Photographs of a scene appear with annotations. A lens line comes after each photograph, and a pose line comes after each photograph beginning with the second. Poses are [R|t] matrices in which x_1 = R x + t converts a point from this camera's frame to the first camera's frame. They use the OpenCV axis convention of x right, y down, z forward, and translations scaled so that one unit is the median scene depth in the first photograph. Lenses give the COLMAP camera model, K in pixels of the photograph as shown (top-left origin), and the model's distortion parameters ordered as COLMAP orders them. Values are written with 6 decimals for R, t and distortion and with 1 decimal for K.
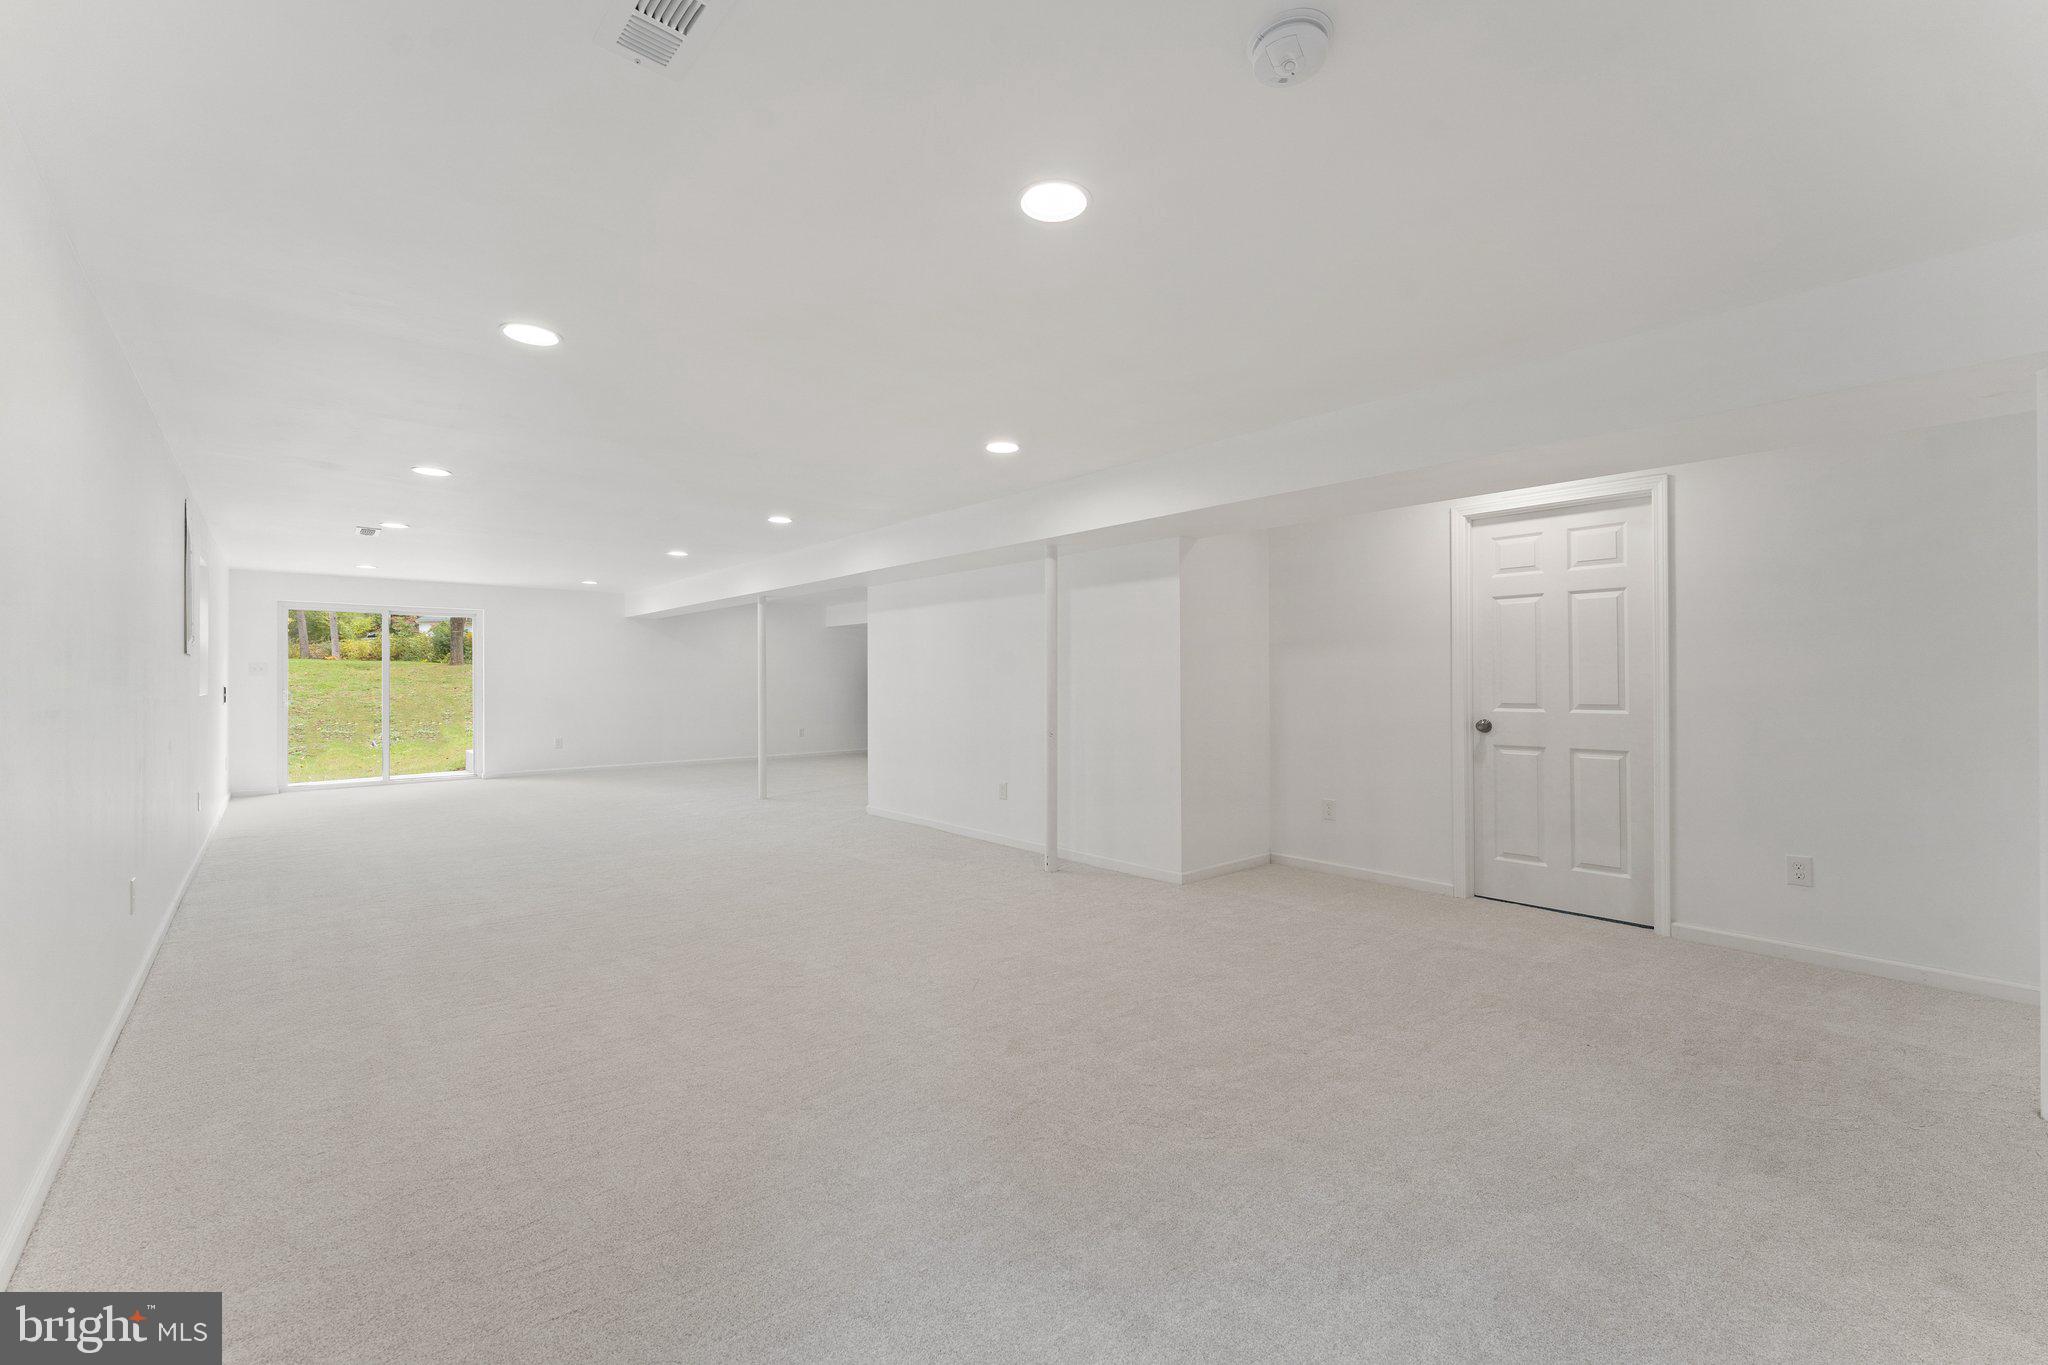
lens RADIAL K [[830.9, 0, 1018.6], [0, 830.9, 684.4], [0, 0, 1]] dist [-0.000539, -0.000448]
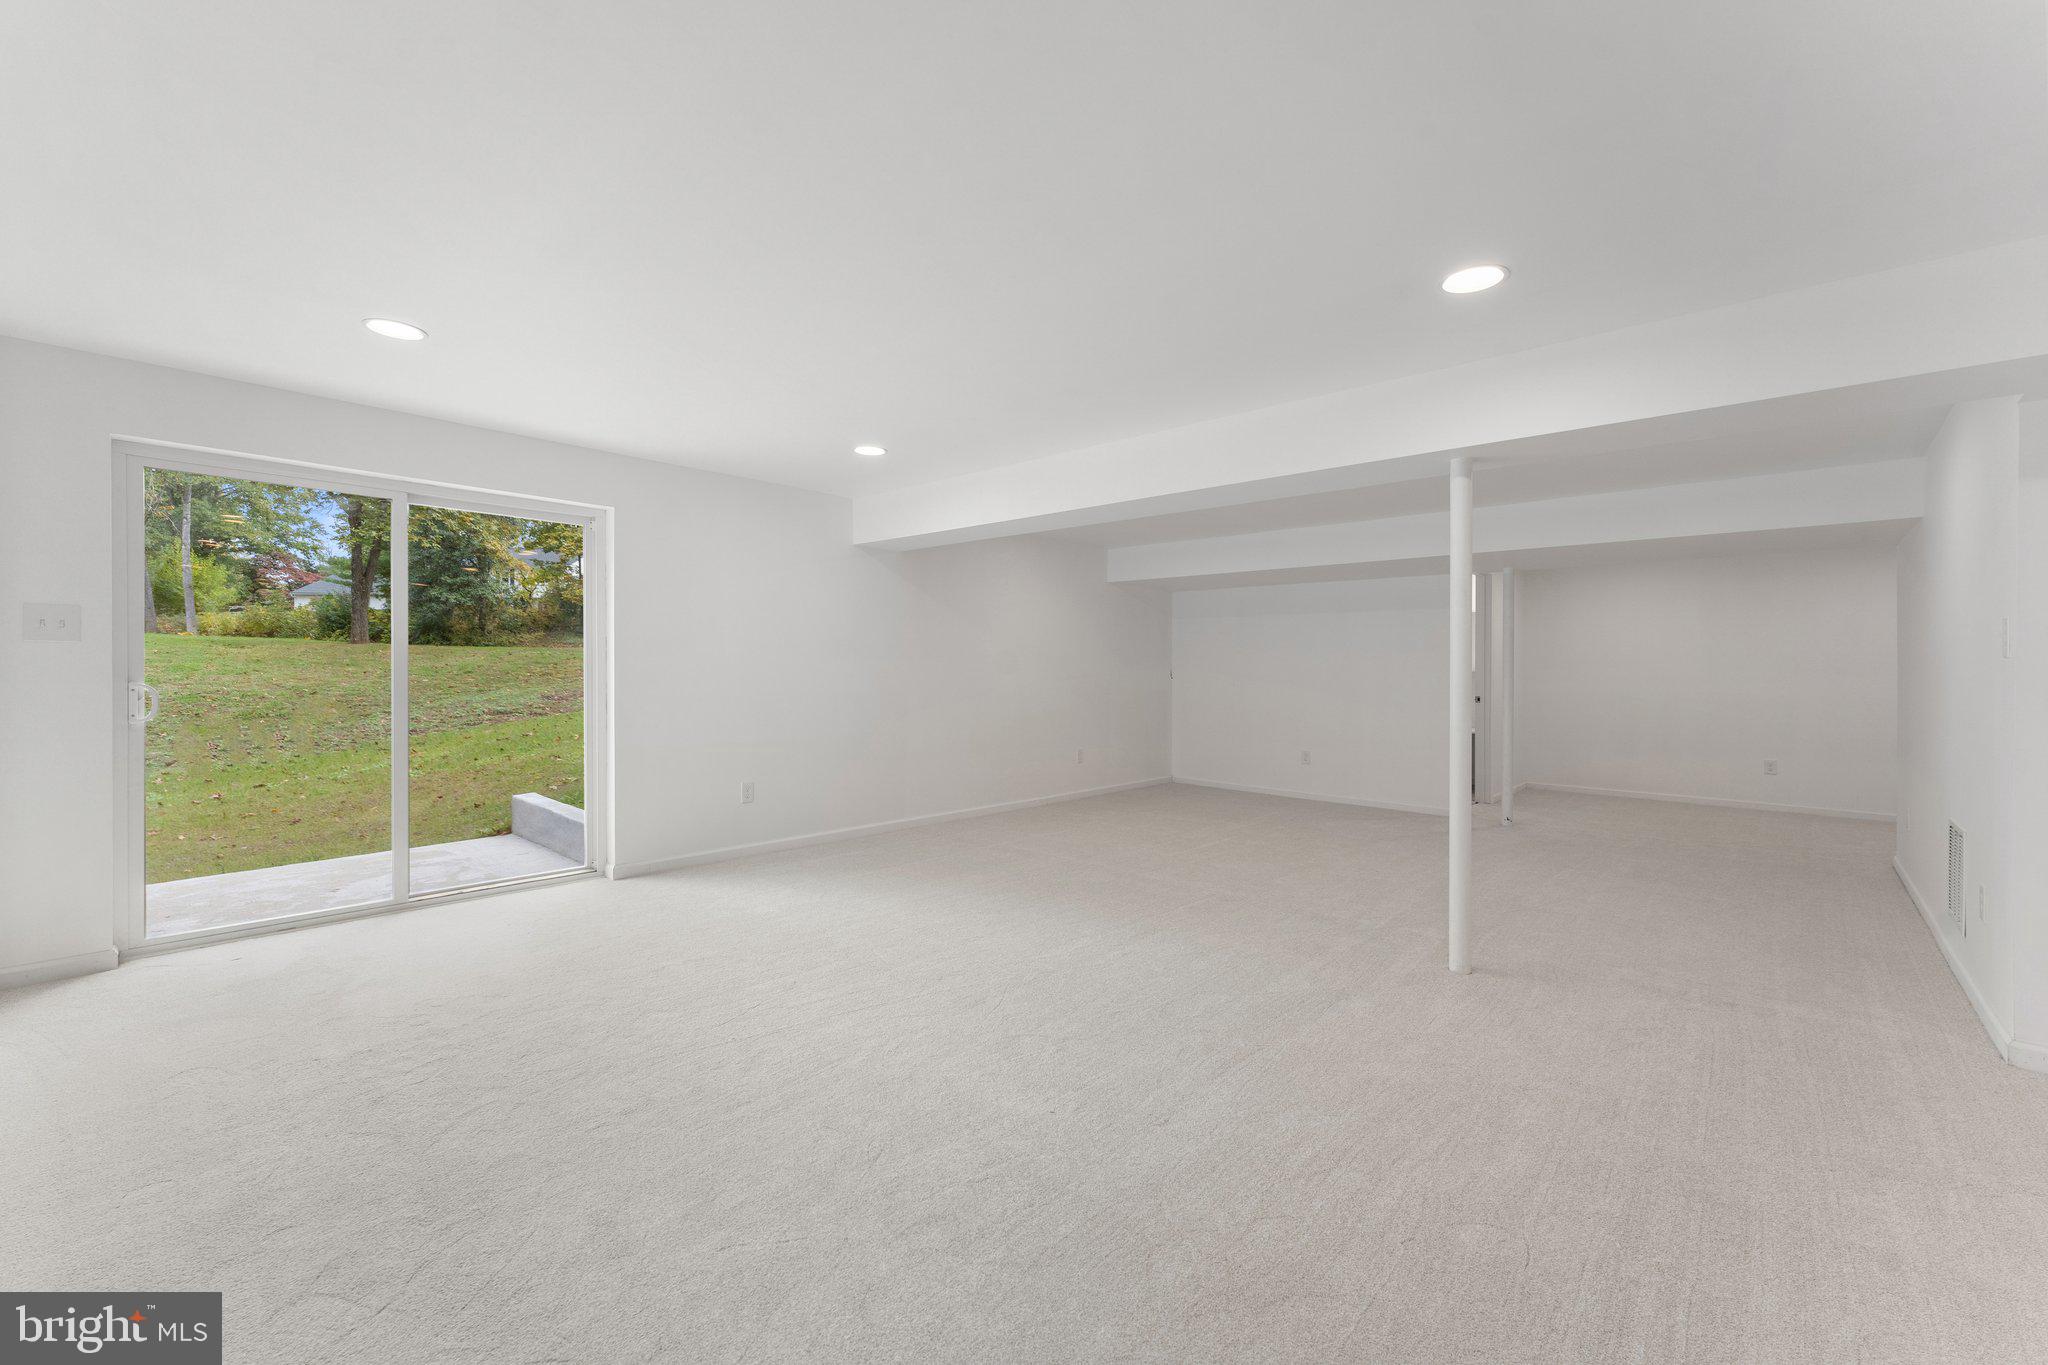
lens RADIAL K [[830.9, 0, 1015.1], [0, 830.9, 680.5], [0, 0, 1]] dist [-0.000539, -0.000448]
pose [[0.995188, 0.011076, 0.097356, -0.094271], [-0.011786, 0.999908, 0.006720, -0.000166], [-0.097273, -0.007835, 0.995227, 0.105594]]
